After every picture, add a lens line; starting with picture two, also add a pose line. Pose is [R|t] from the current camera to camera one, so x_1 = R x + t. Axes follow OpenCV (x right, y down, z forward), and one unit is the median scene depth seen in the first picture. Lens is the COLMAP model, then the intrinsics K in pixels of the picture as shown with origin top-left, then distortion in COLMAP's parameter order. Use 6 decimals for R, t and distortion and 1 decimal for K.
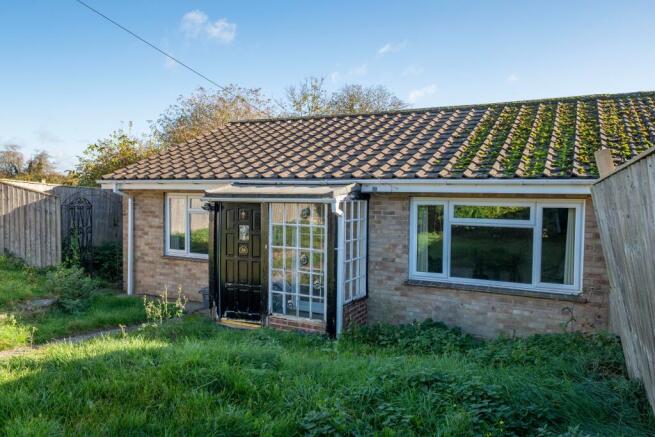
lens RADIAL K [[469.2, 0, 327.6], [0, 469.2, 220.0], [0, 0, 1]] dist [0.012422, -0.000648]
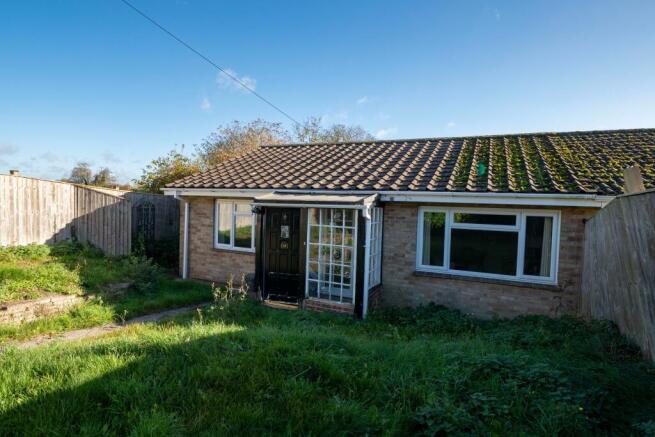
lens RADIAL K [[341.2, 0, 327.4], [0, 341.2, 217.2], [0, 0, 1]] dist [-0.021463, 0.000276]
pose [[0.999010, 0.018891, 0.040283, -0.107241], [-0.018234, 0.999696, -0.016621, 0.001848], [-0.040584, 0.015870, 0.999050, 0.094655]]
